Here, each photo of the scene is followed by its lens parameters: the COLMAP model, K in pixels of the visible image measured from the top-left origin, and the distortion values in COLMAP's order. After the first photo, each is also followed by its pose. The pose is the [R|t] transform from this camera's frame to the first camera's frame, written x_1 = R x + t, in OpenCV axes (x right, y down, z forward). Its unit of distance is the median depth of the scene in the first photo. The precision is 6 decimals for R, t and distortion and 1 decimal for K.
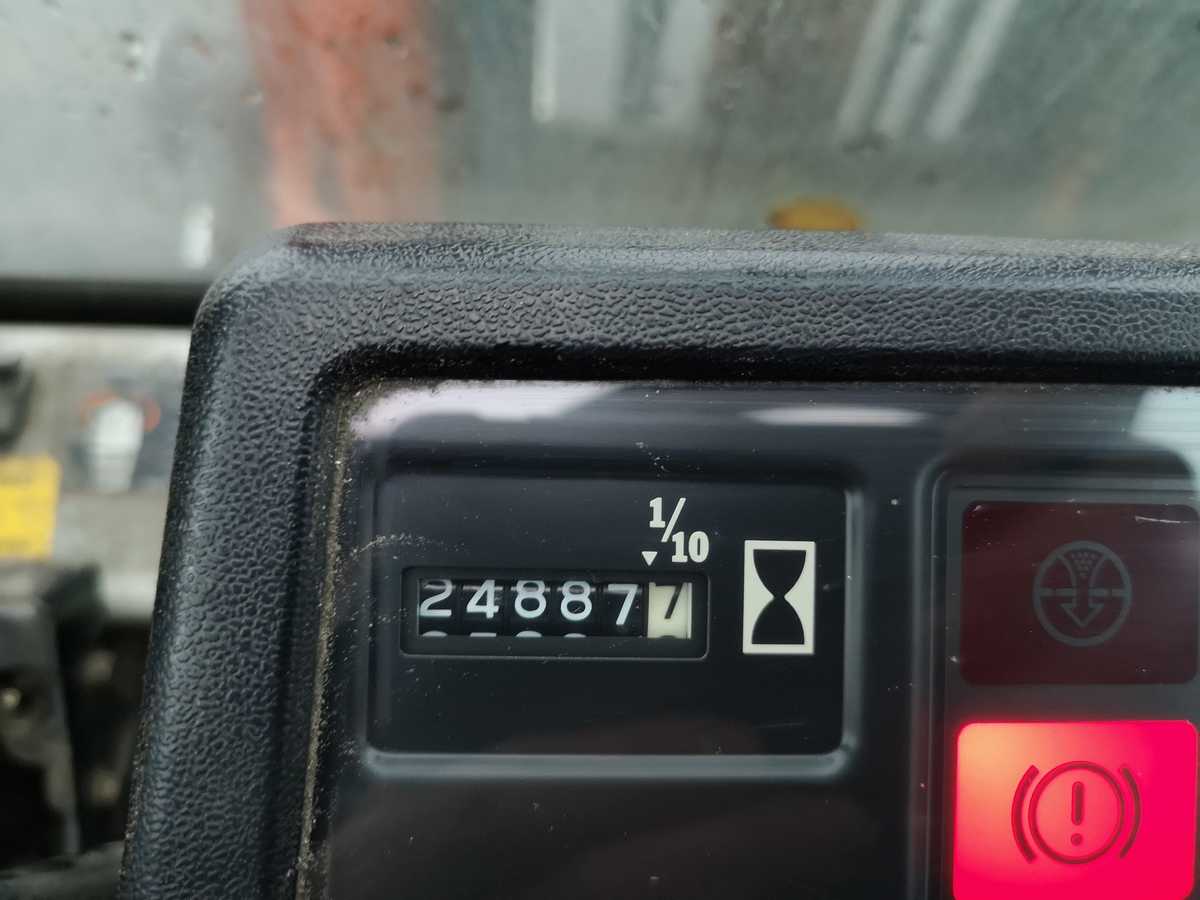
lens RADIAL K [[999.1, 0, 600.0], [0, 999.1, 450.0], [0, 0, 1]] dist [0.007760, -0.077364]
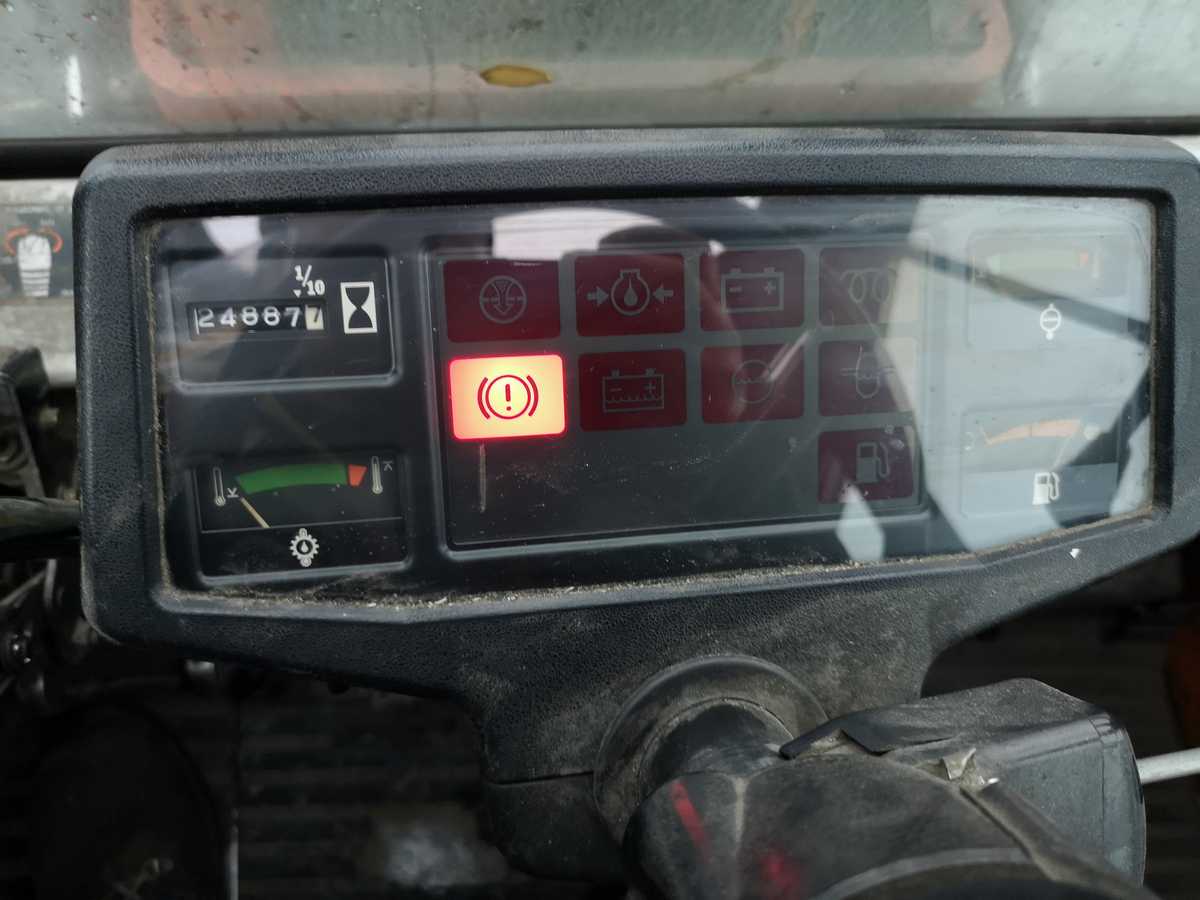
lens RADIAL K [[945.9, 0, 600.0], [0, 945.9, 450.0], [0, 0, 1]] dist [-0.006311, -0.009022]
pose [[0.994283, -0.071988, 0.078860, 0.531517], [0.053959, 0.976064, 0.210686, 0.039578], [-0.092140, -0.205226, 0.974368, -1.211999]]
